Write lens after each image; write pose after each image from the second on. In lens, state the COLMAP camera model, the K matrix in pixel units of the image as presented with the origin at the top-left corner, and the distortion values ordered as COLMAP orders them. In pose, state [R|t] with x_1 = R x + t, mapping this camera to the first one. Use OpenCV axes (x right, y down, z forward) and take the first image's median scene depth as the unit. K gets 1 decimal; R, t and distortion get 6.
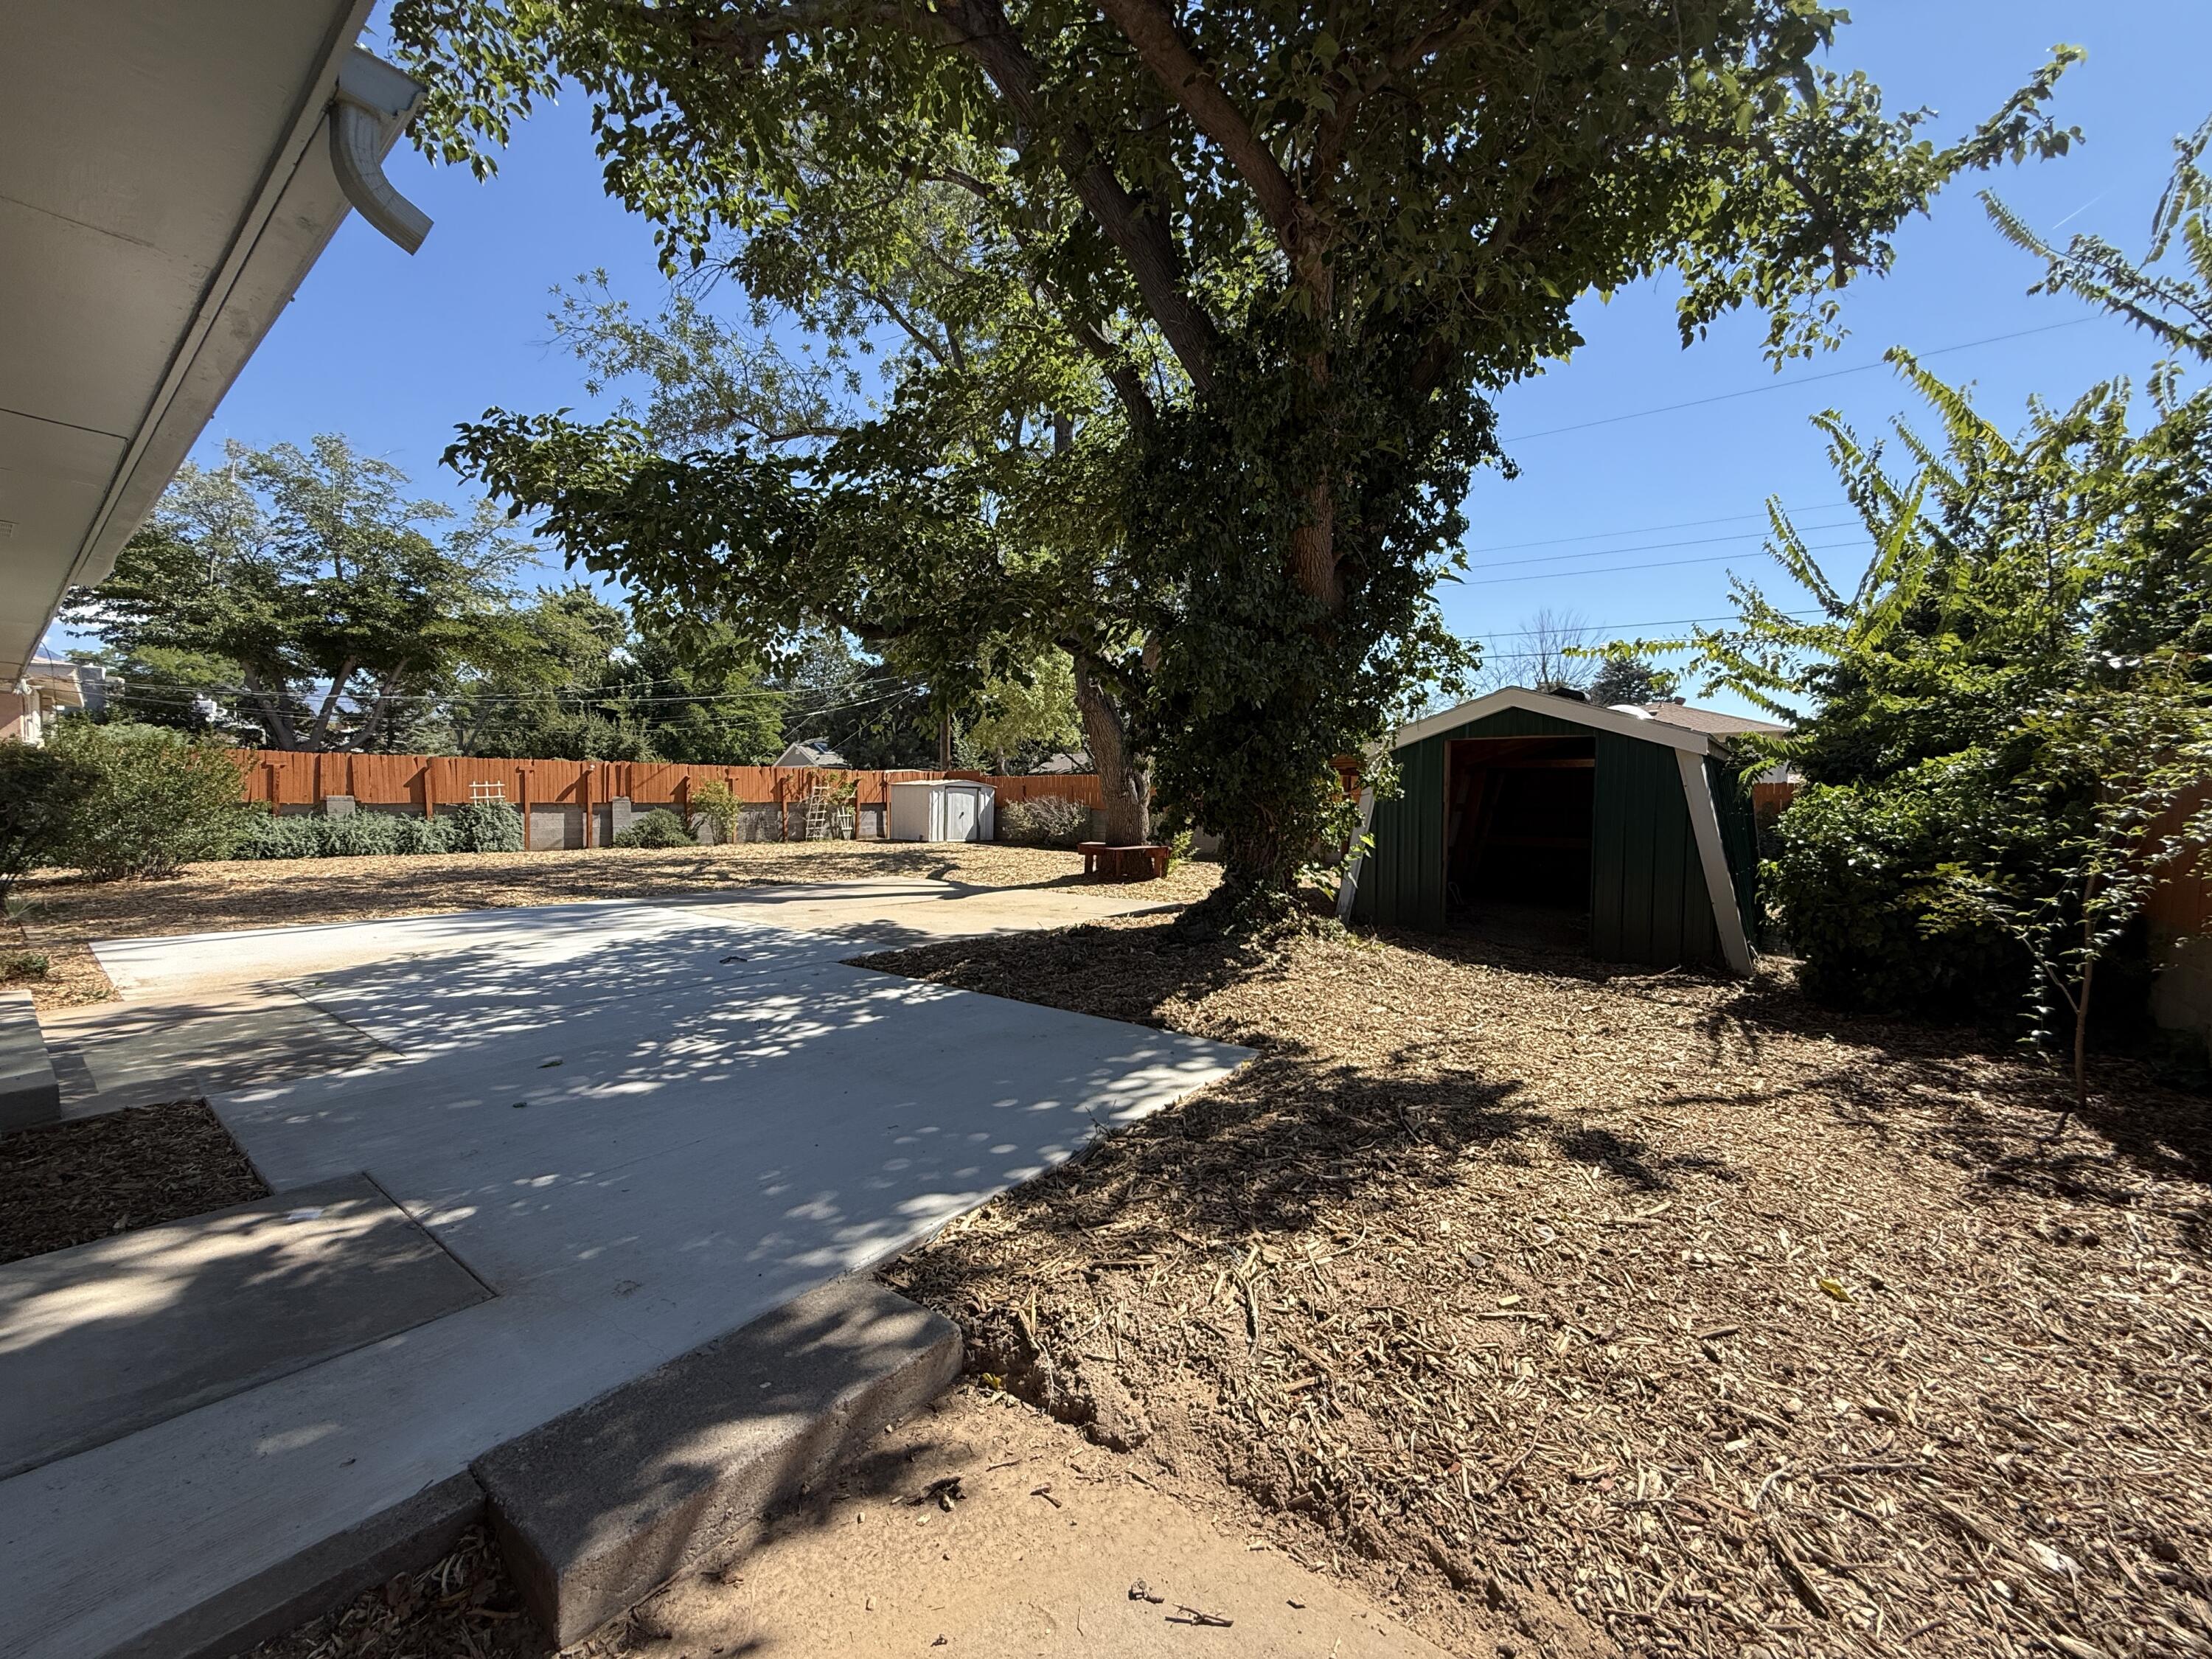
lens RADIAL K [[887.9, 0, 1106.0], [0, 887.9, 829.5], [0, 0, 1]] dist [0.007844, 0.000191]
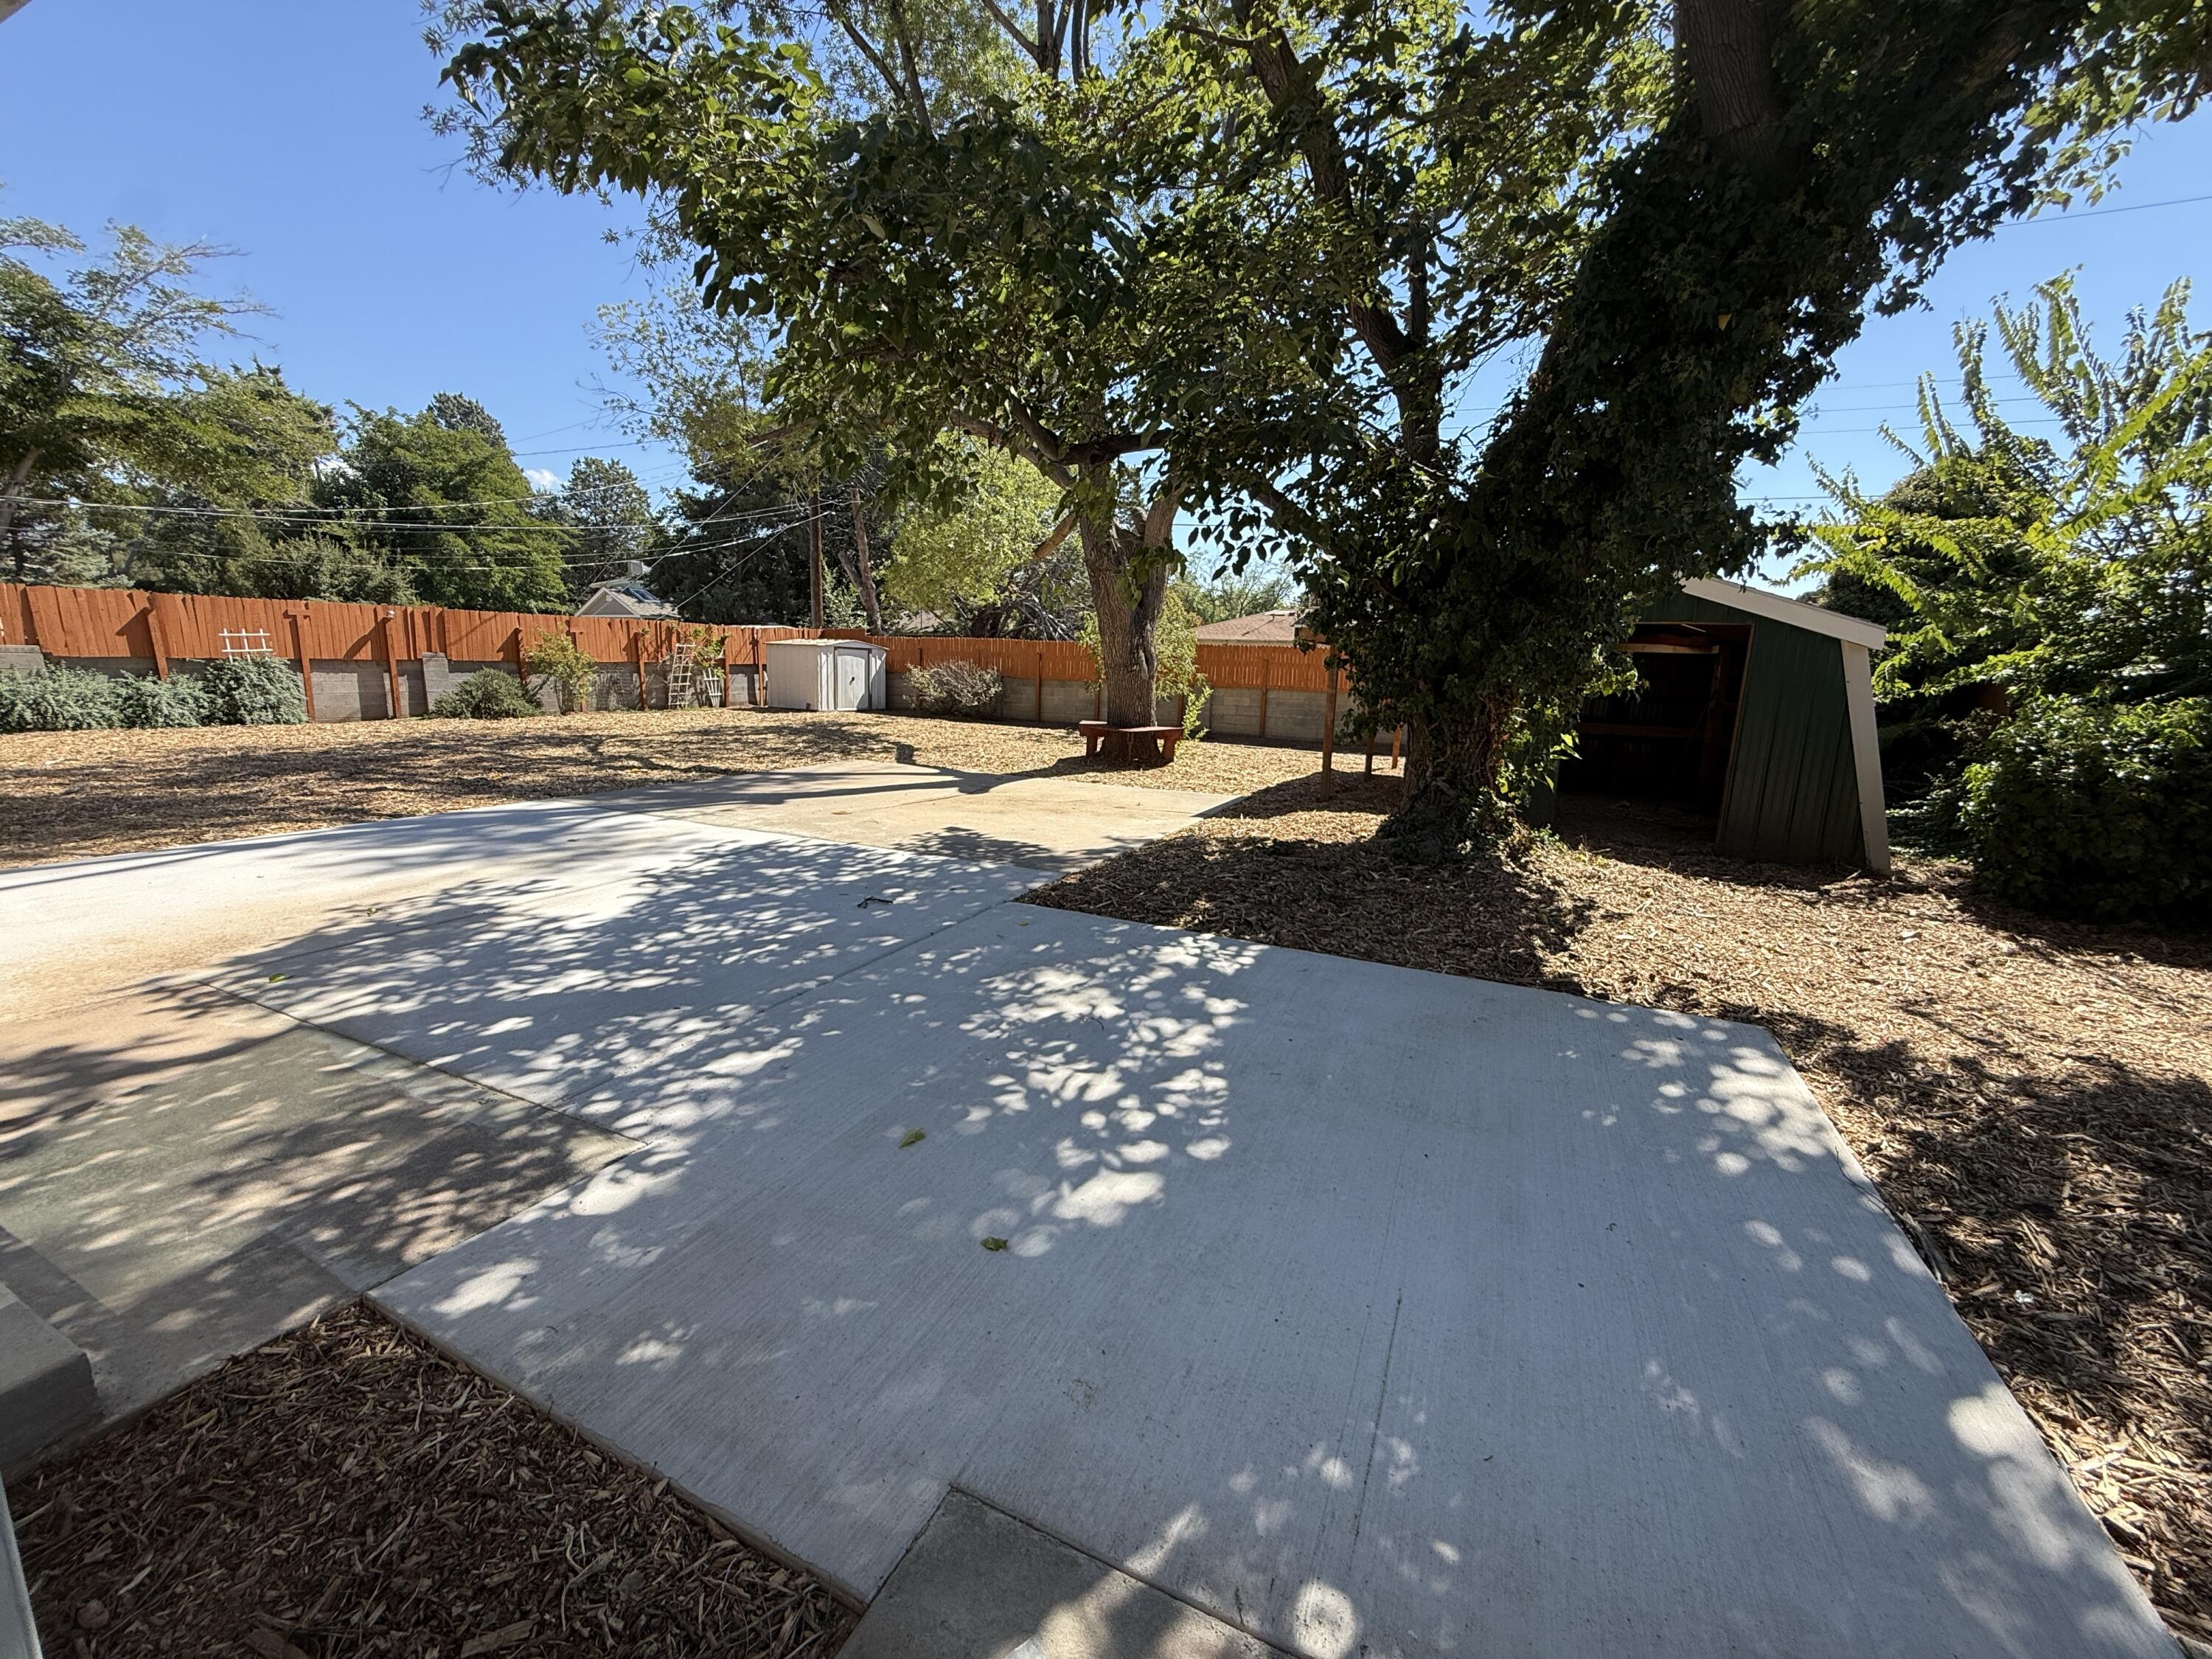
lens RADIAL K [[881.4, 0, 1106.0], [0, 881.4, 829.5], [0, 0, 1]] dist [-0.001297, 0.000388]
pose [[0.975623, -0.020442, 0.218499, -0.129927], [-0.013886, 0.987906, 0.154429, -0.010123], [-0.219013, -0.153698, 0.963540, 0.086983]]
